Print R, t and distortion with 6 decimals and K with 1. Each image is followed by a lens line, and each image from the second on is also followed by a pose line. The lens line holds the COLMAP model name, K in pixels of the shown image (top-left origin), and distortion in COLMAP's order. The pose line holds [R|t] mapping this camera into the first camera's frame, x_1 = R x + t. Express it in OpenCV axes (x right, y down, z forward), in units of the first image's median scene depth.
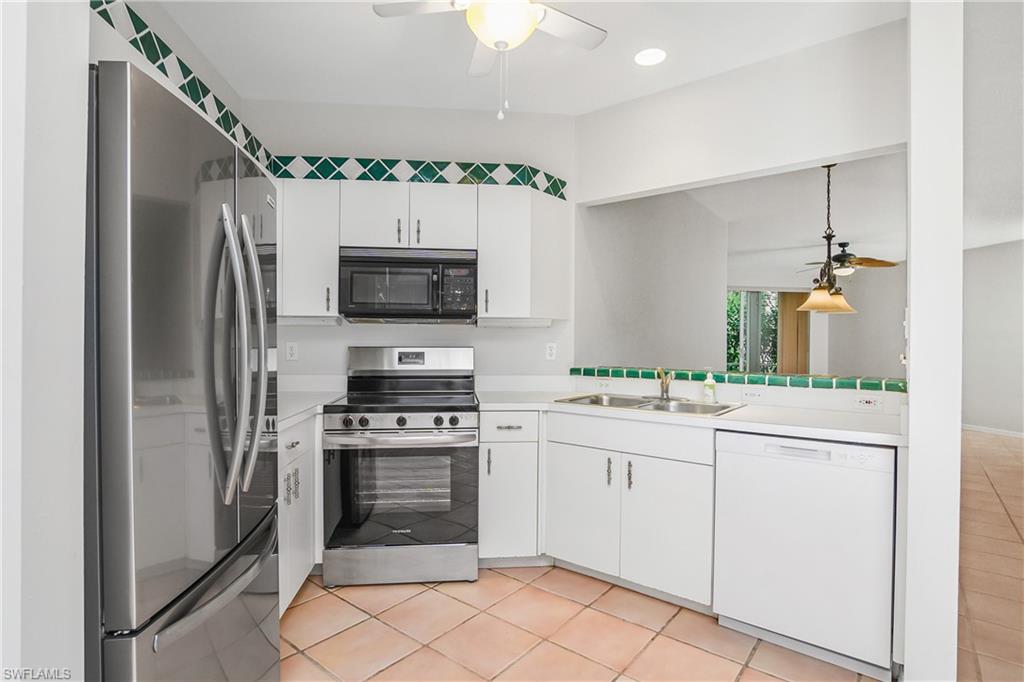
lens RADIAL K [[513.1, 0, 512.0], [0, 513.1, 345.1], [0, 0, 1]] dist [-0.005084, 0.000063]
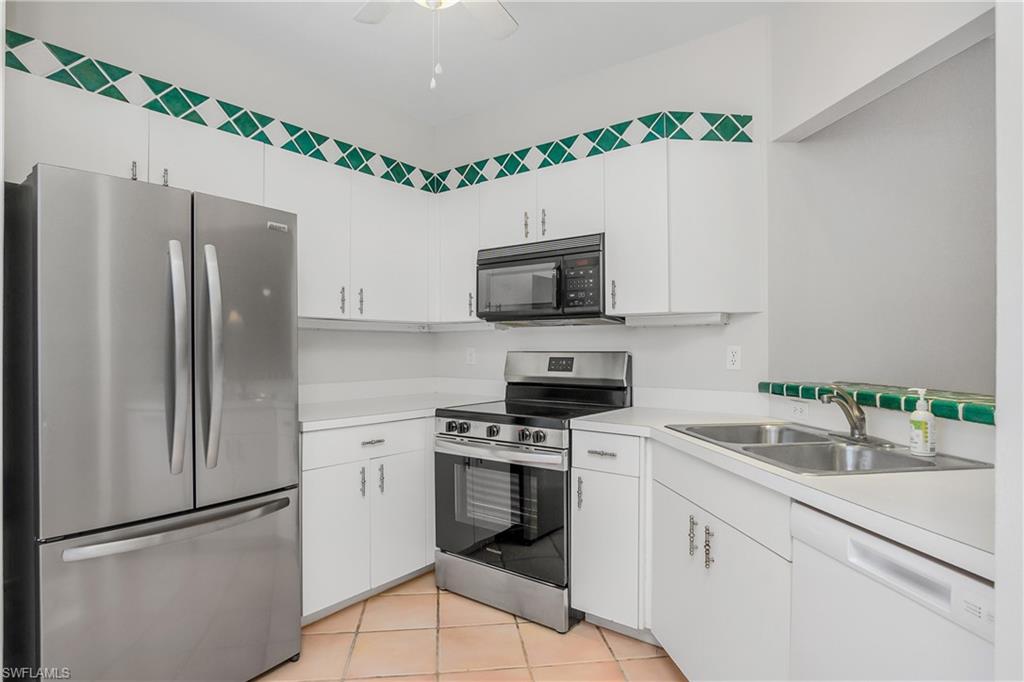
lens RADIAL K [[560.2, 0, 511.5], [0, 560.2, 343.7], [0, 0, 1]] dist [-0.016462, -0.000764]
pose [[0.719985, -0.009262, -0.693927, 0.452044], [0.002530, 0.999939, -0.010721, 0.000506], [0.693985, 0.005964, 0.719965, 0.261038]]
